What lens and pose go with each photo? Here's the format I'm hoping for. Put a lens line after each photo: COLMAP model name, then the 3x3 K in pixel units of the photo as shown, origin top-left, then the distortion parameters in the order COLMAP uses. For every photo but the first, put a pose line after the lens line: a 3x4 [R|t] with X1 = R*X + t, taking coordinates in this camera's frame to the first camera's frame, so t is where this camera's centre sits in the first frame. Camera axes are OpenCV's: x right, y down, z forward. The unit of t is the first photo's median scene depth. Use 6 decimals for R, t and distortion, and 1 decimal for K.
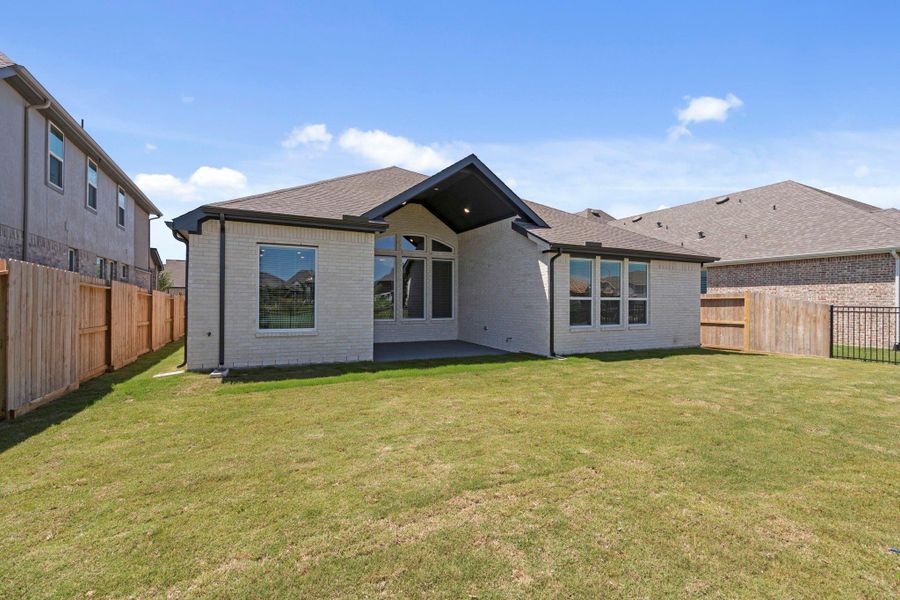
lens RADIAL K [[403.6, 0, 450.0], [0, 403.6, 300.0], [0, 0, 1]] dist [-0.002484, -0.000328]
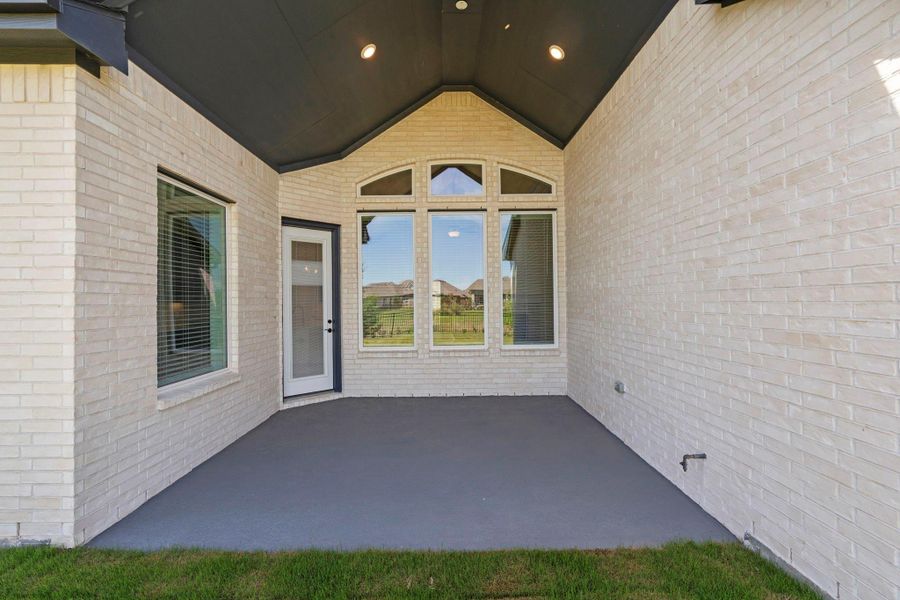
lens RADIAL K [[403.6, 0, 450.0], [0, 403.6, 300.0], [0, 0, 1]] dist [-0.002484, -0.000328]
pose [[0.900041, -0.017628, -0.435449, 0.096809], [0.016497, 0.999844, -0.006378, -0.002098], [0.435493, -0.001443, 0.900191, 0.569171]]
